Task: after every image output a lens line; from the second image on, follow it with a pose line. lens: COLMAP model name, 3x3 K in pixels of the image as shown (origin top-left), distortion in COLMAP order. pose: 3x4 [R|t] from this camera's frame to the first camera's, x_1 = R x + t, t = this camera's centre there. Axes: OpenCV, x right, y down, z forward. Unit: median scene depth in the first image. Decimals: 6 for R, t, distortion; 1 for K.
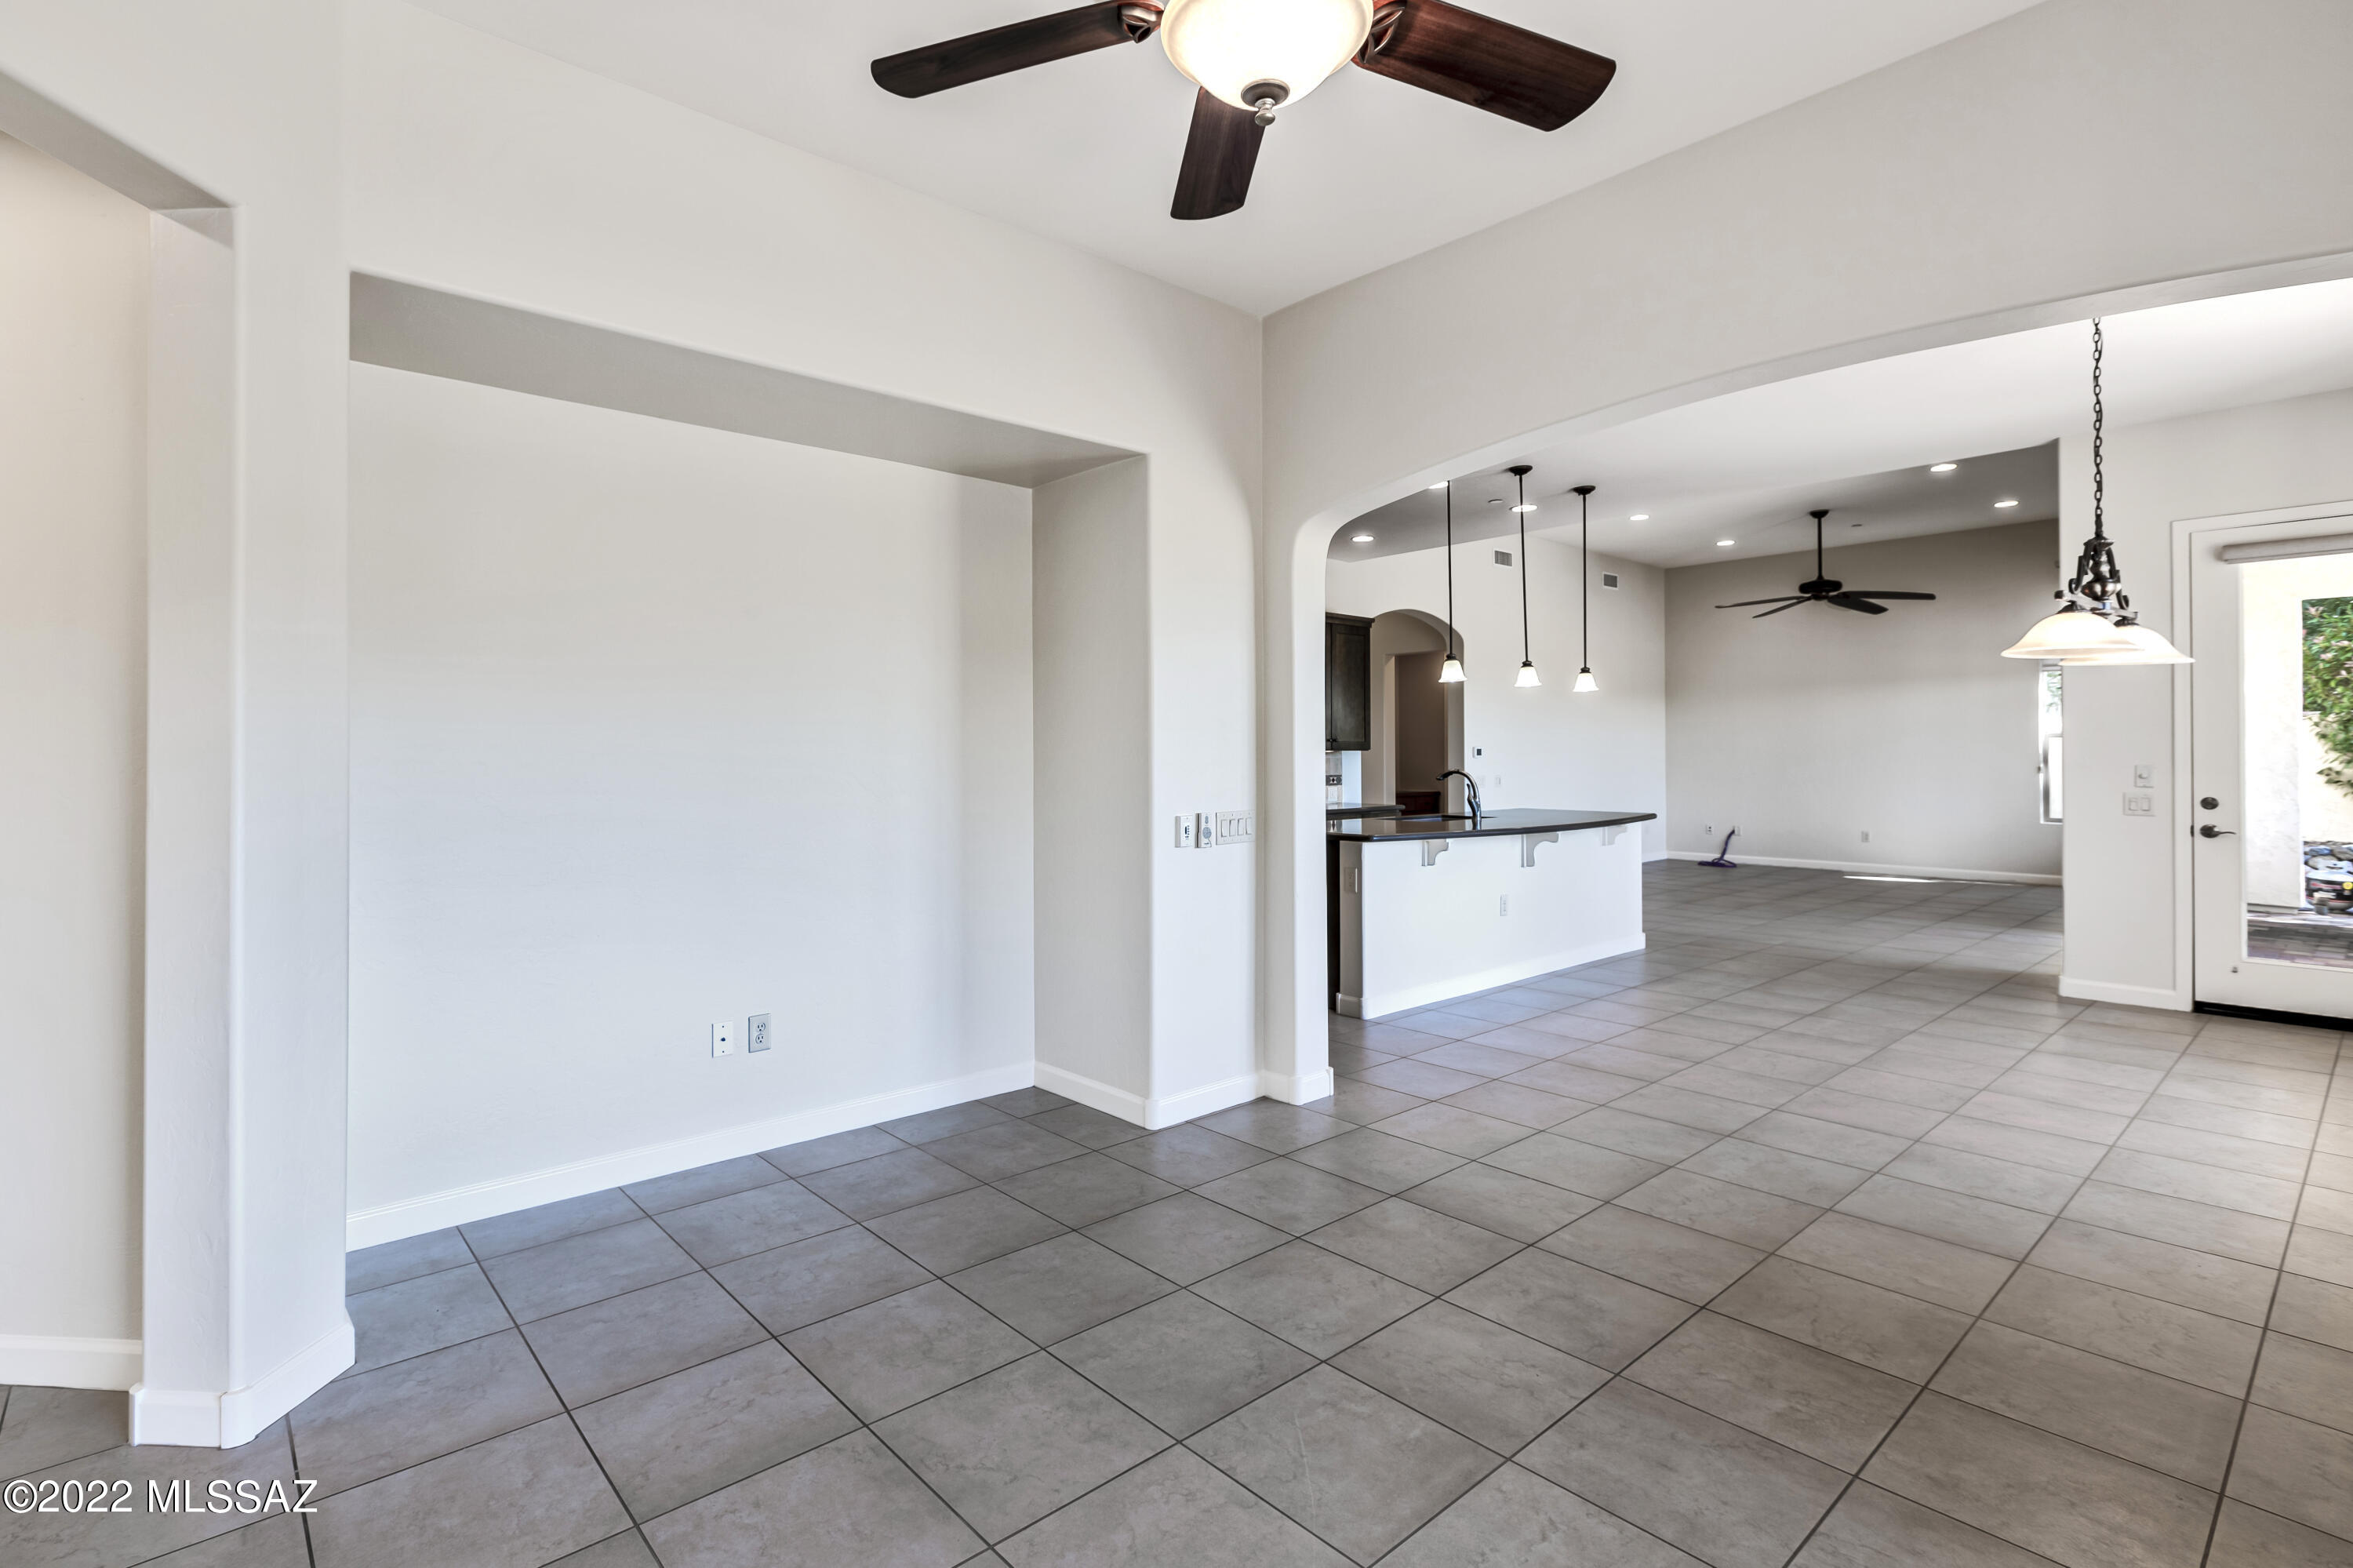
lens RADIAL K [[1076.1, 0, 1154.9], [0, 1076.1, 766.9], [0, 0, 1]] dist [0.004409, 0.000139]
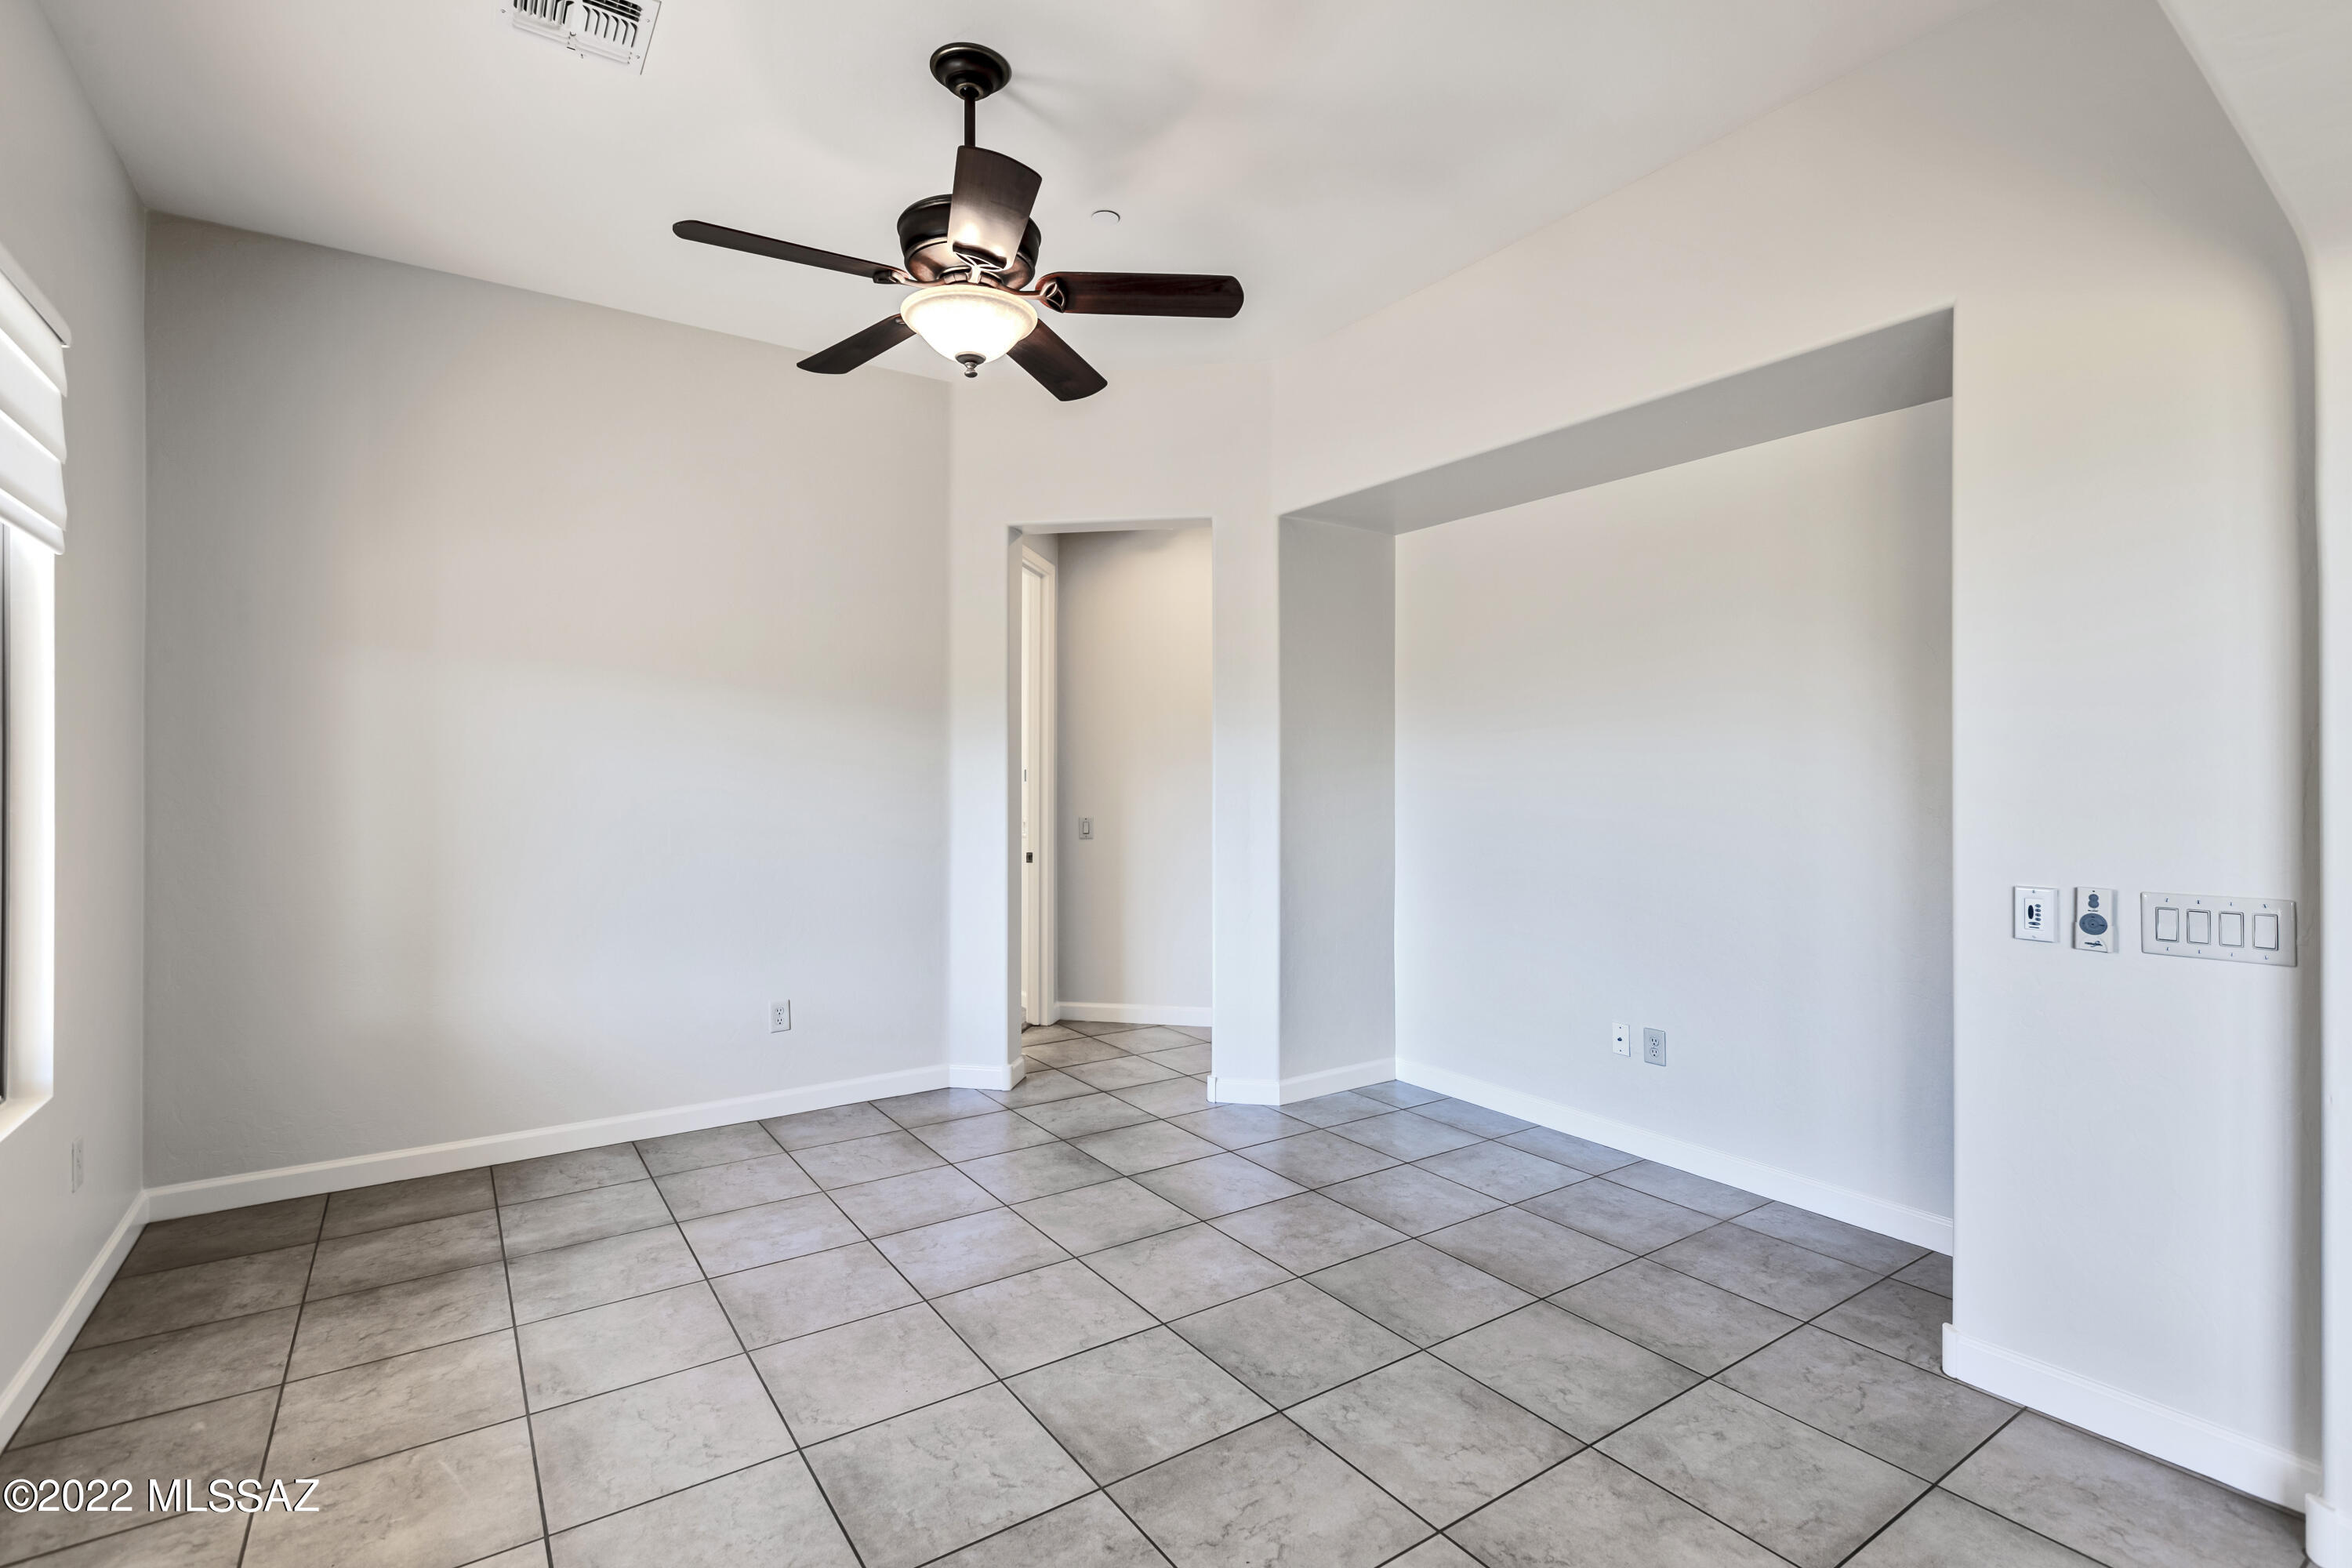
lens RADIAL K [[1075.6, 0, 1156.0], [0, 1075.6, 776.0], [0, 0, 1]] dist [0.004409, 0.000139]
pose [[-0.115590, 0.002259, -0.993294, 0.948246], [-0.011904, 0.999922, 0.003660, -0.018874], [0.993226, 0.012247, -0.115554, 0.833261]]
